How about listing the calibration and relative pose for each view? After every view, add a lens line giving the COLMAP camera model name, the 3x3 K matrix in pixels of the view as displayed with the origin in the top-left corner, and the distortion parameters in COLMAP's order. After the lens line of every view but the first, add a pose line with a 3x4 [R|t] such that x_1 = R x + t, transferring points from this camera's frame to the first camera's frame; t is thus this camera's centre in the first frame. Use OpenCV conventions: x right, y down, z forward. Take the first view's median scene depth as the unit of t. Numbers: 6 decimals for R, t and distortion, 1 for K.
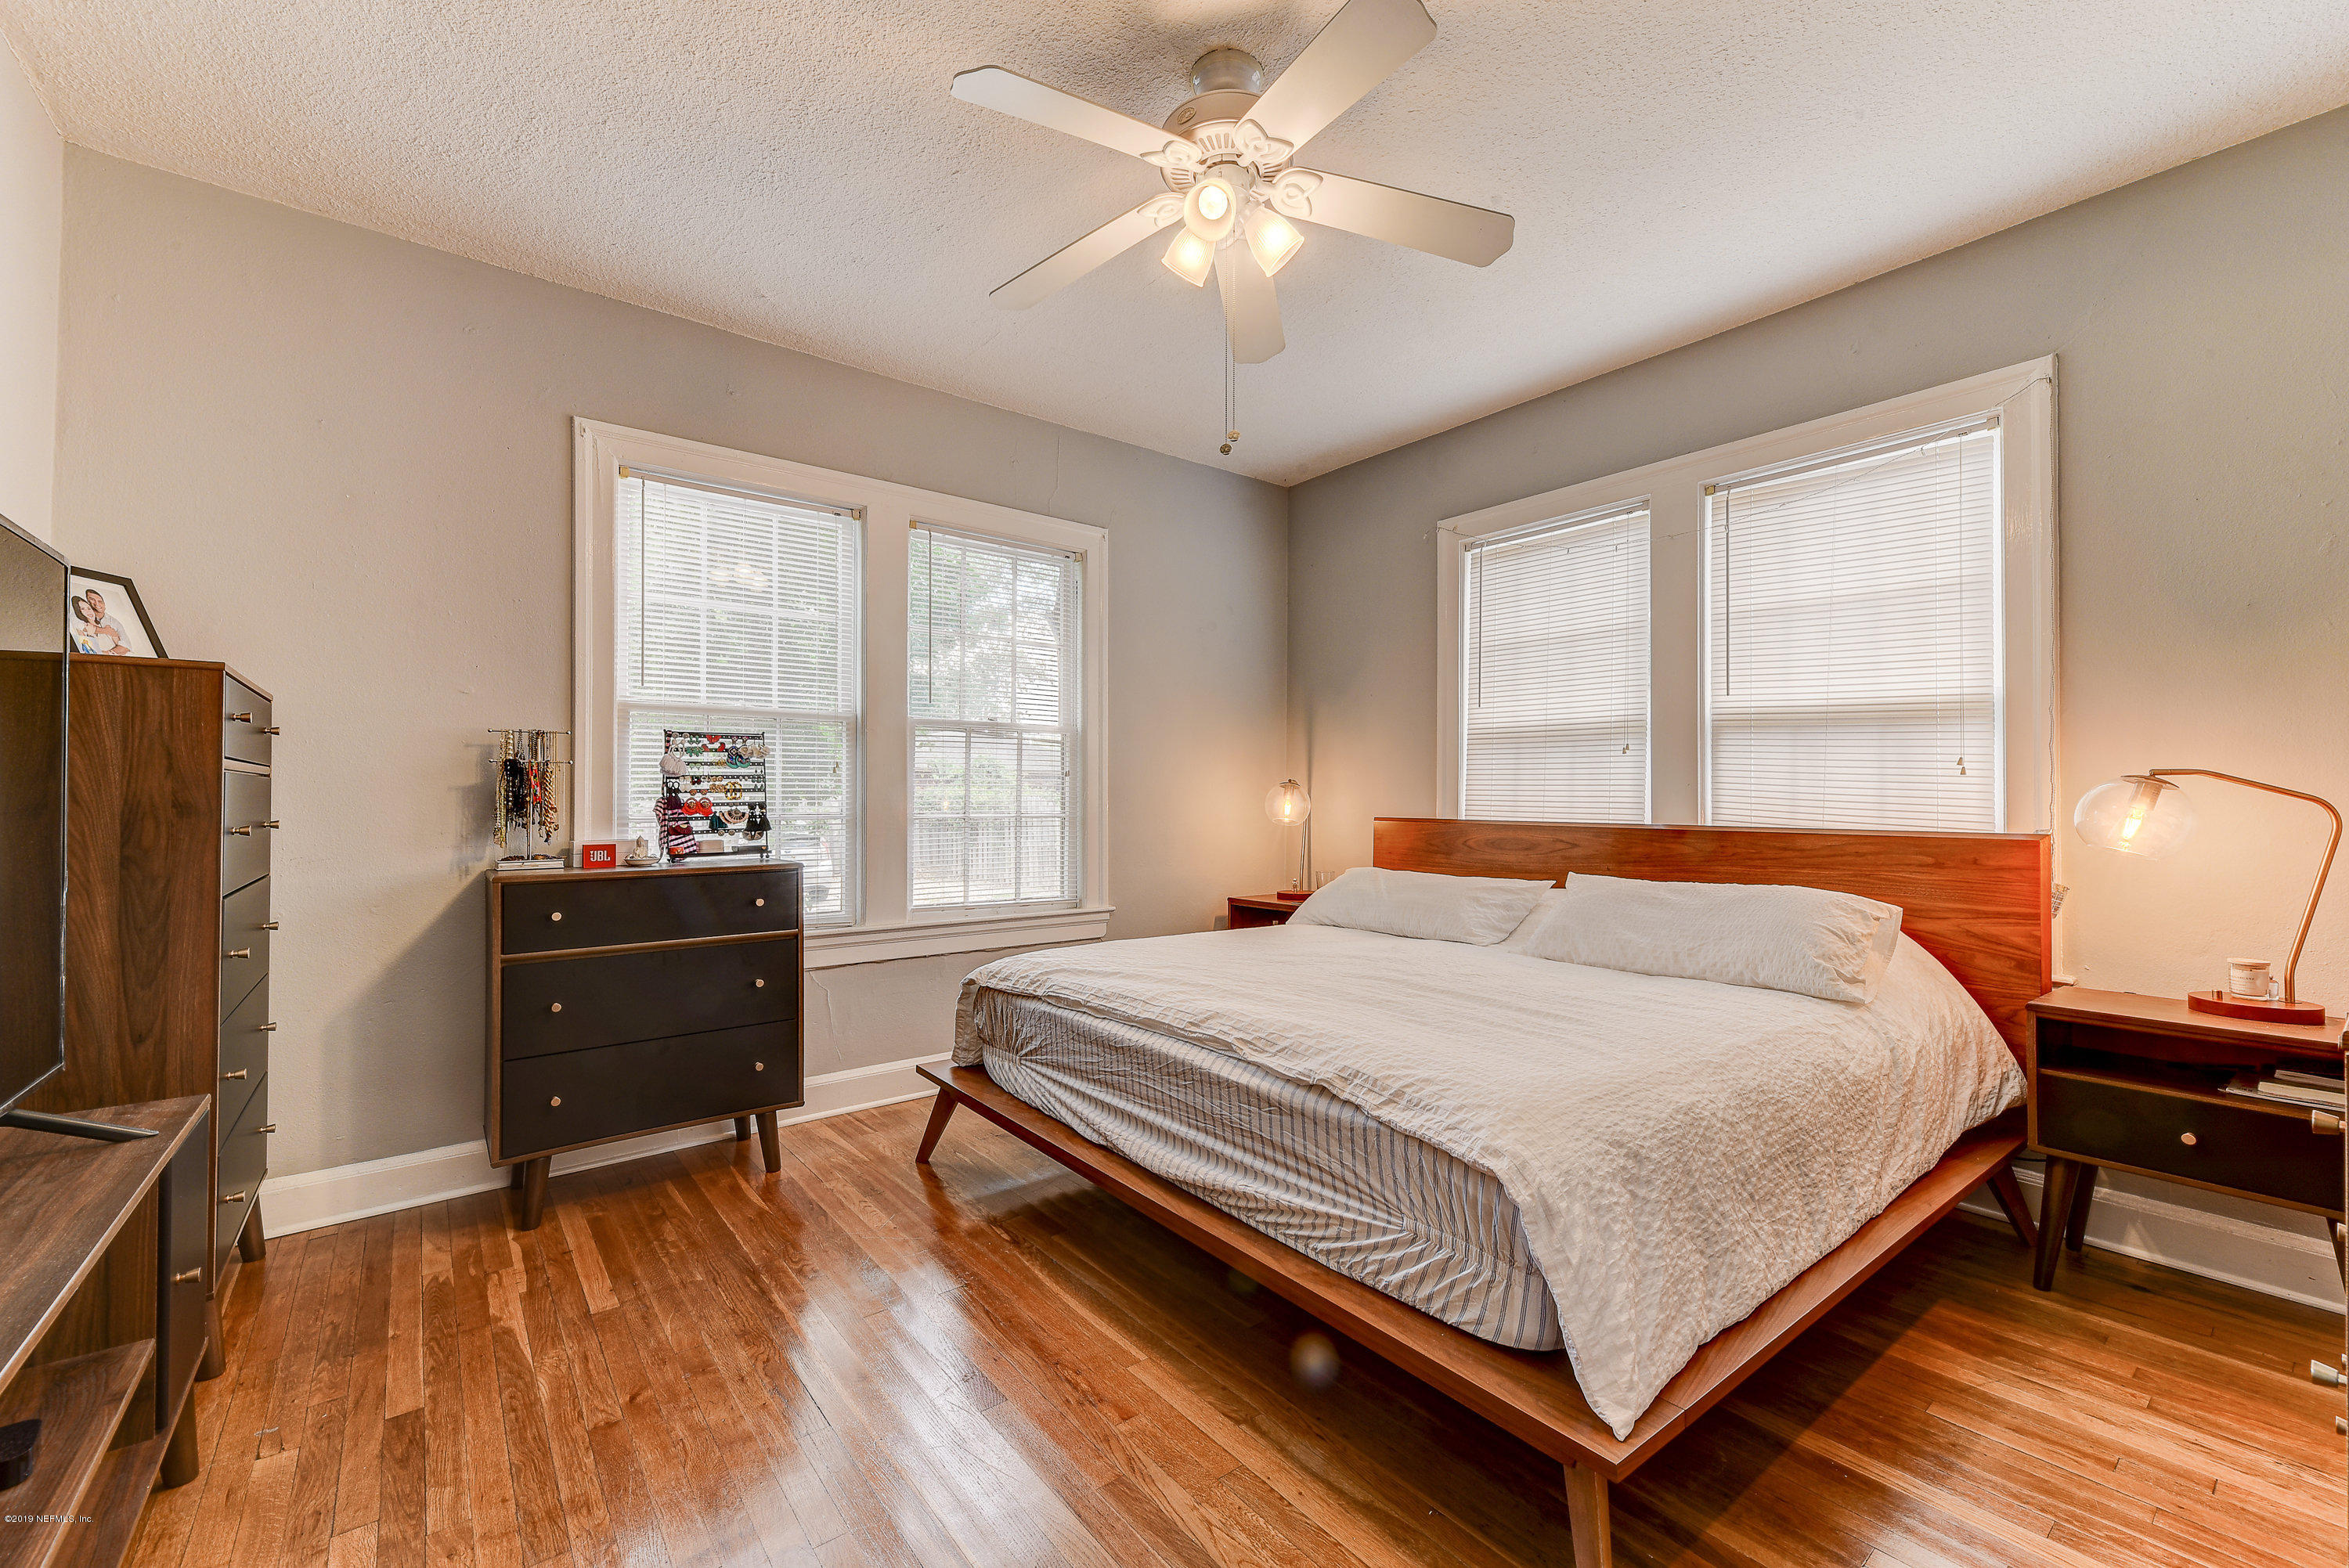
lens RADIAL K [[960.0, 0, 1174.2], [0, 960.0, 781.8], [0, 0, 1]] dist [0.007112, -0.000564]
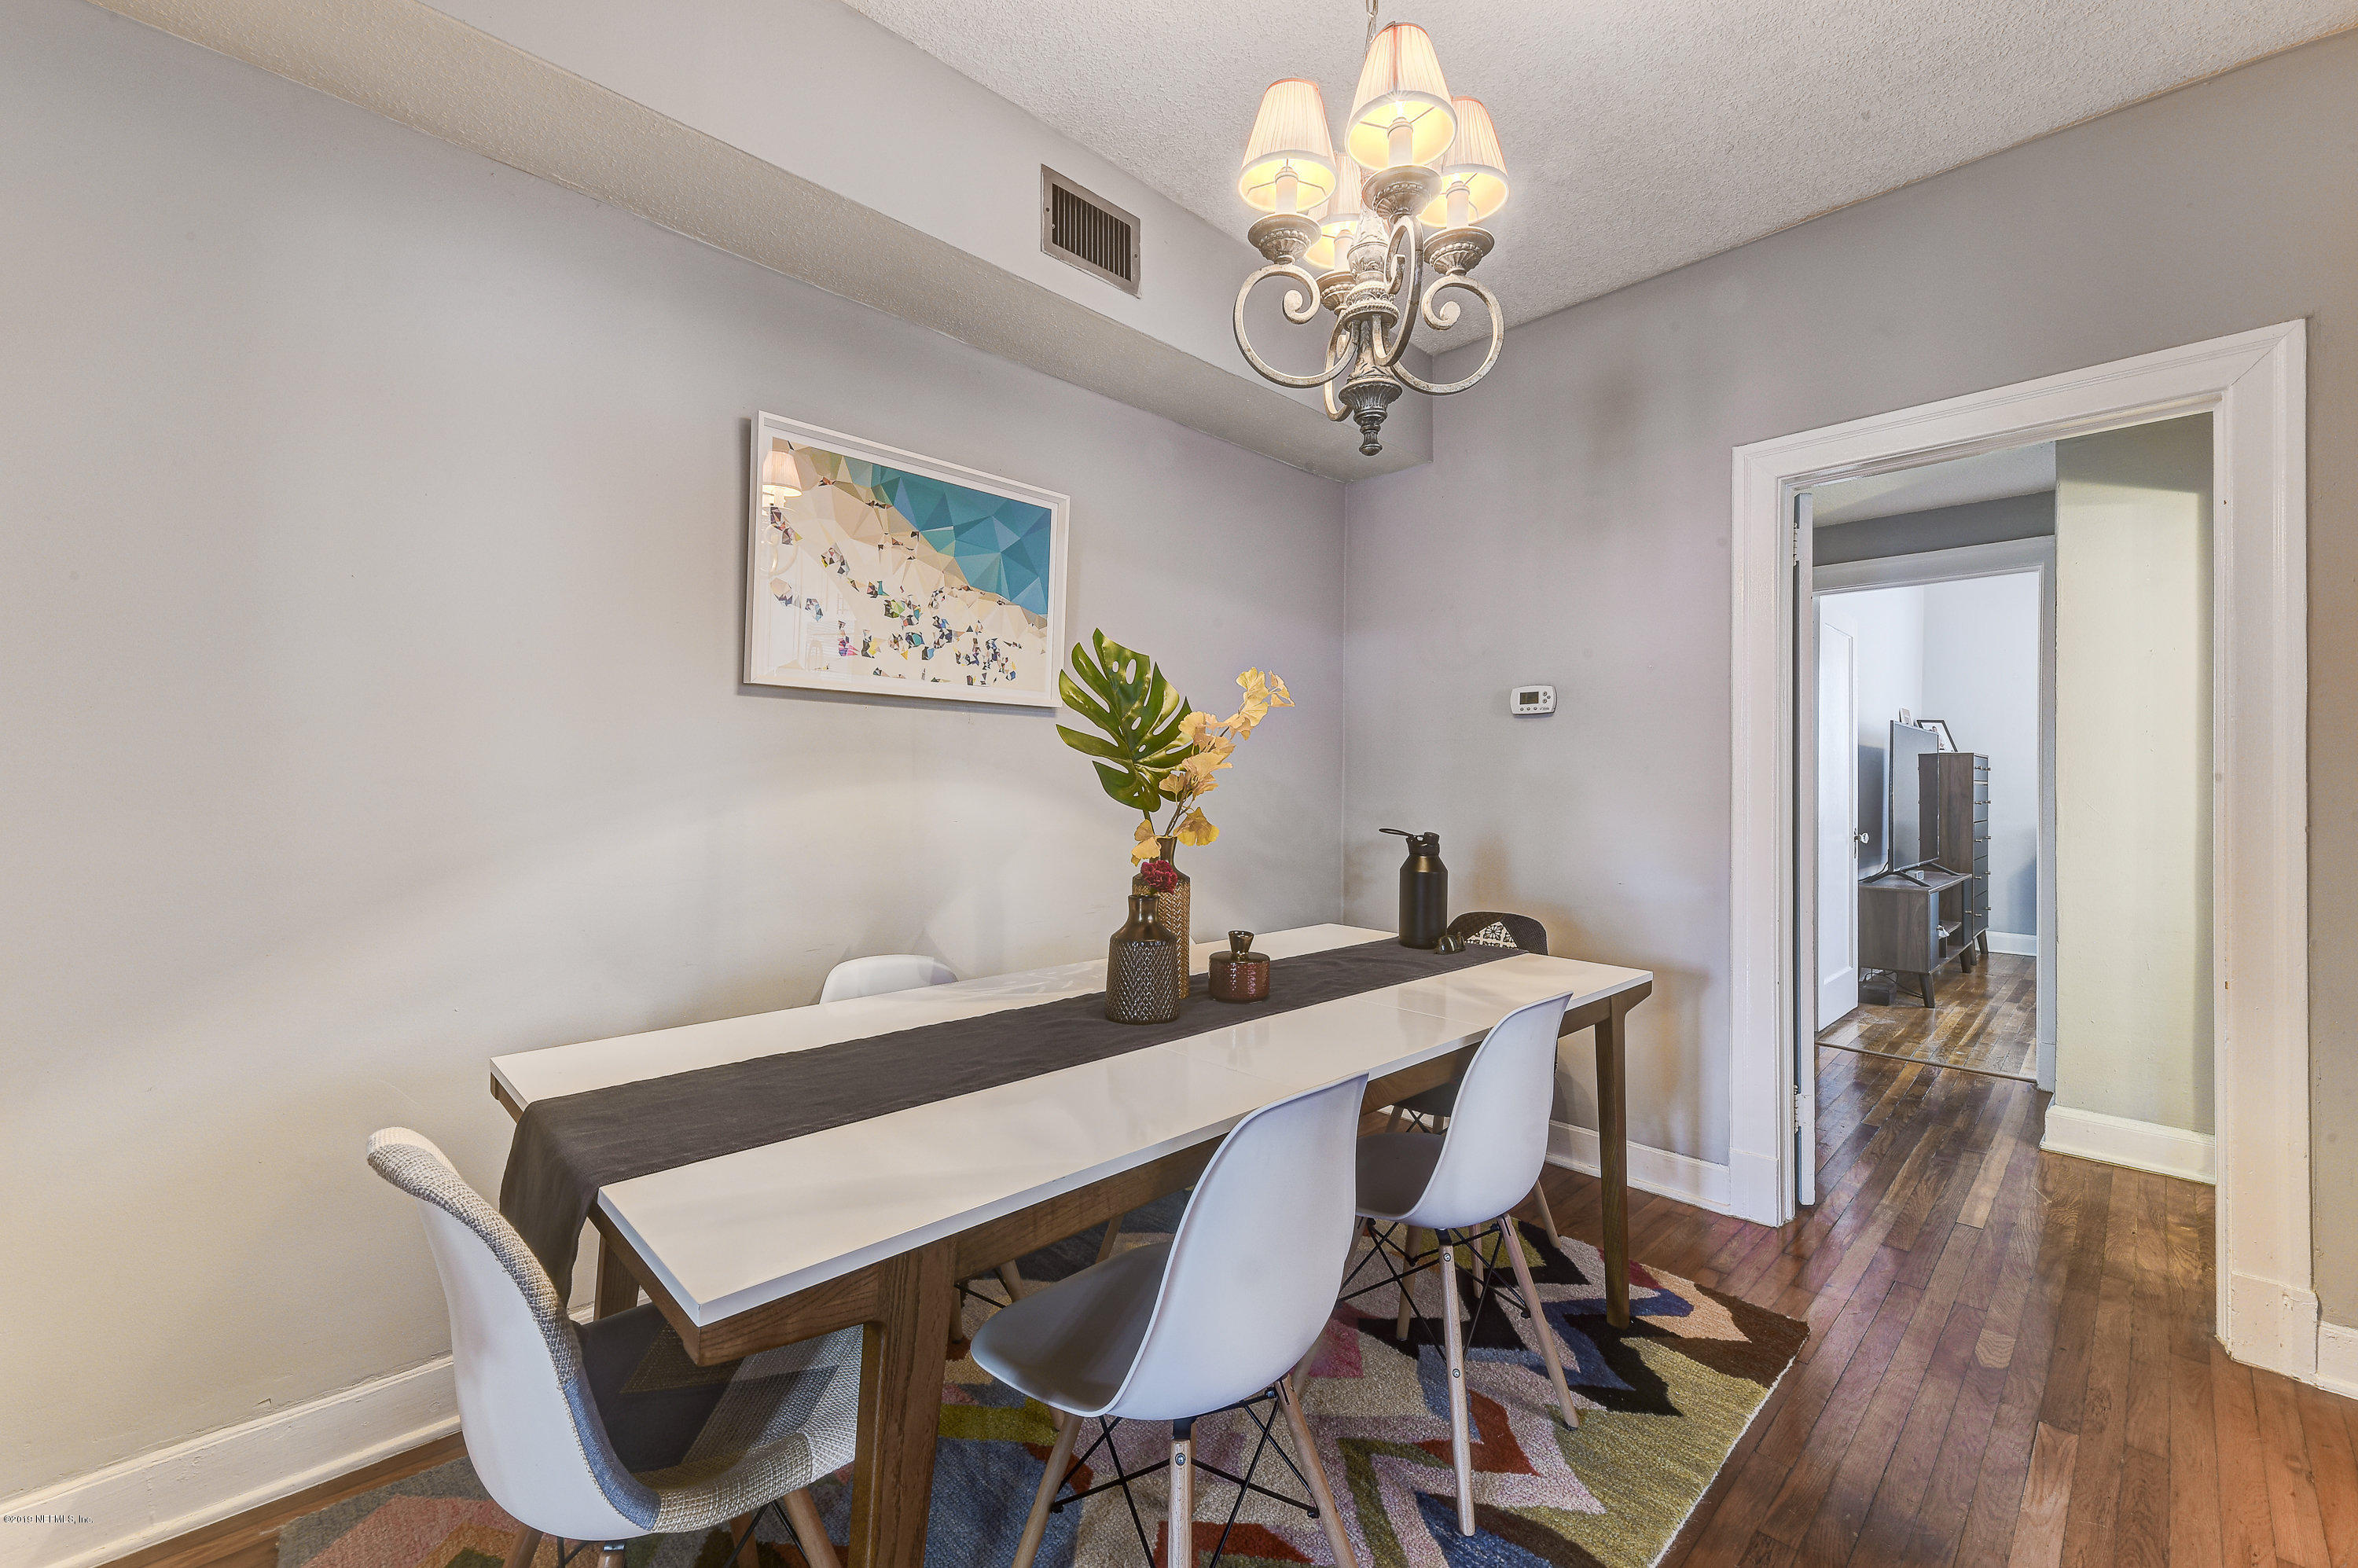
lens RADIAL K [[936.0, 0, 1176.1], [0, 936.0, 784.3], [0, 0, 1]] dist [0.009031, -0.000057]
pose [[0.102163, -0.006499, -0.994746, 1.939600], [0.006009, 0.999964, -0.005916, -0.013116], [0.994750, -0.005373, 0.102198, -2.039360]]
